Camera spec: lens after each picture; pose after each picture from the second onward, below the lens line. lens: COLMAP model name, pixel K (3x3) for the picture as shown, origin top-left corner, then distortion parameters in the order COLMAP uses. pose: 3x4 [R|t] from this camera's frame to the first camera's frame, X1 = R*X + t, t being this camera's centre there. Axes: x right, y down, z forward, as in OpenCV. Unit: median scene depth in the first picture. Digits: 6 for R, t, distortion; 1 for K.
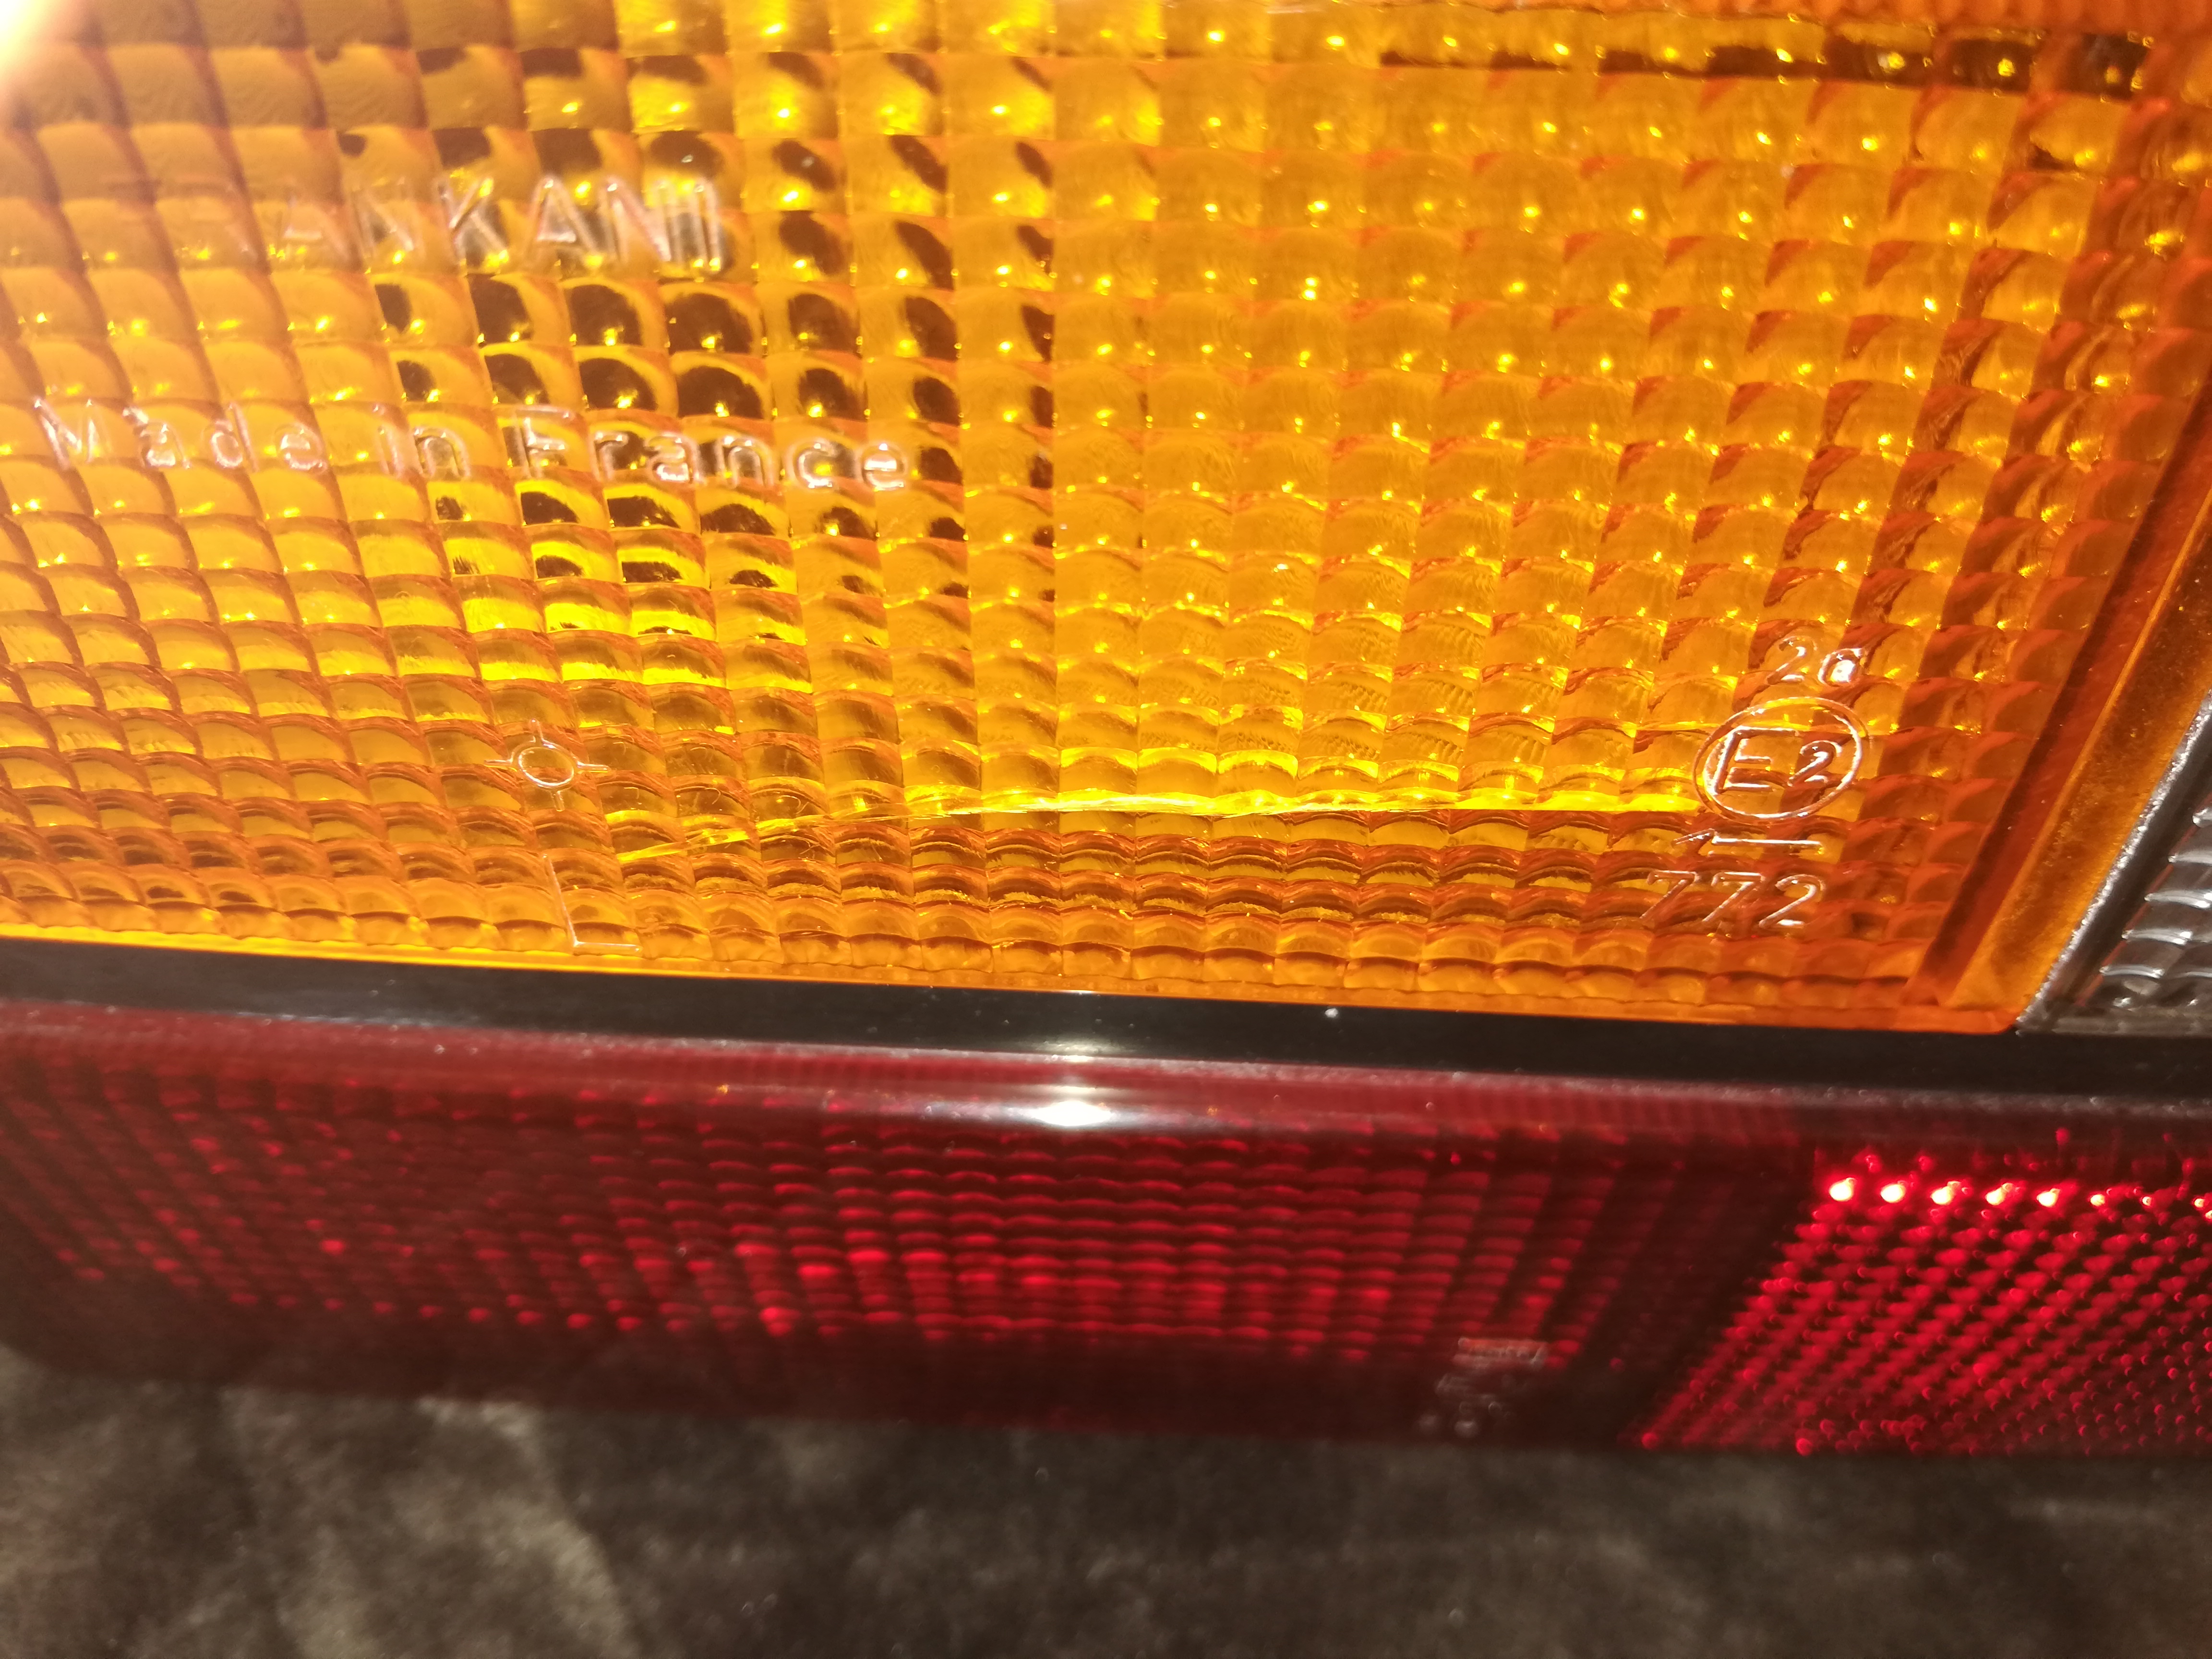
lens RADIAL K [[1733.7, 0, 1106.0], [0, 1733.7, 829.5], [0, 0, 1]] dist [0.001359, -0.164170]
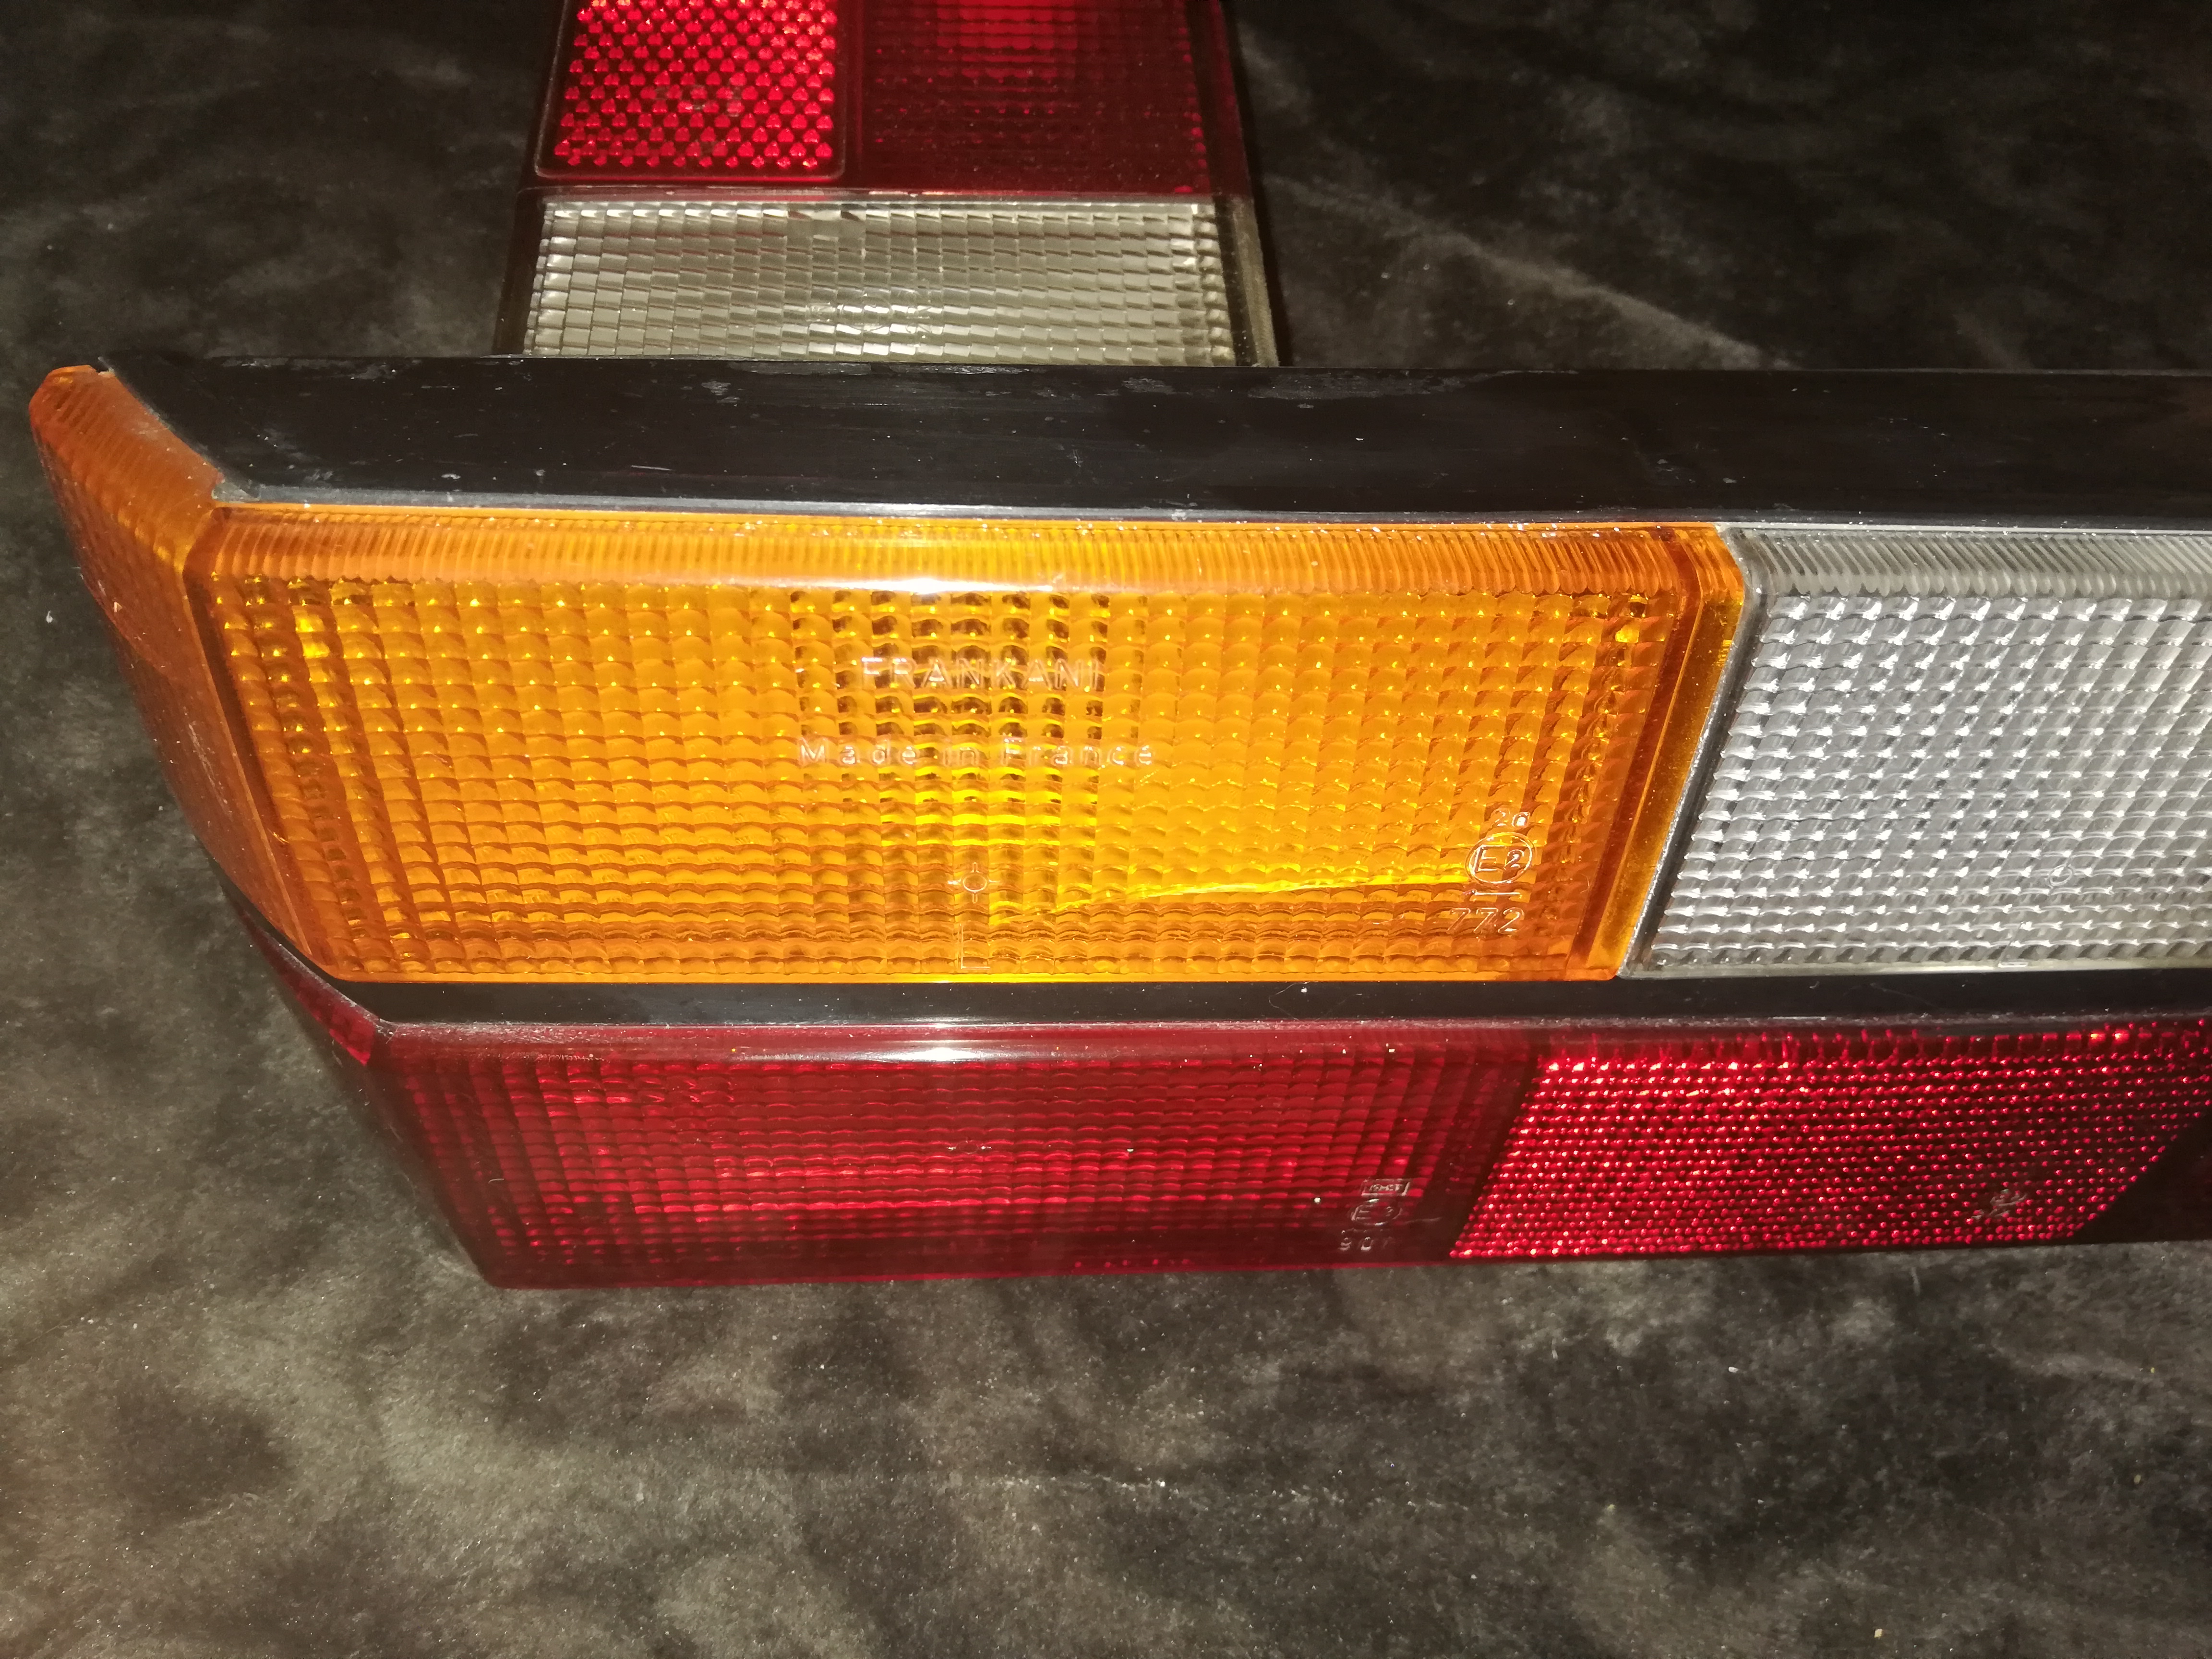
lens RADIAL K [[1733.7, 0, 1106.0], [0, 1733.7, 829.5], [0, 0, 1]] dist [0.001359, -0.164170]
pose [[0.992605, -0.034557, 0.116367, -0.413292], [0.043438, 0.996262, -0.074673, 0.072388], [-0.113351, 0.079176, 0.990395, -1.268033]]
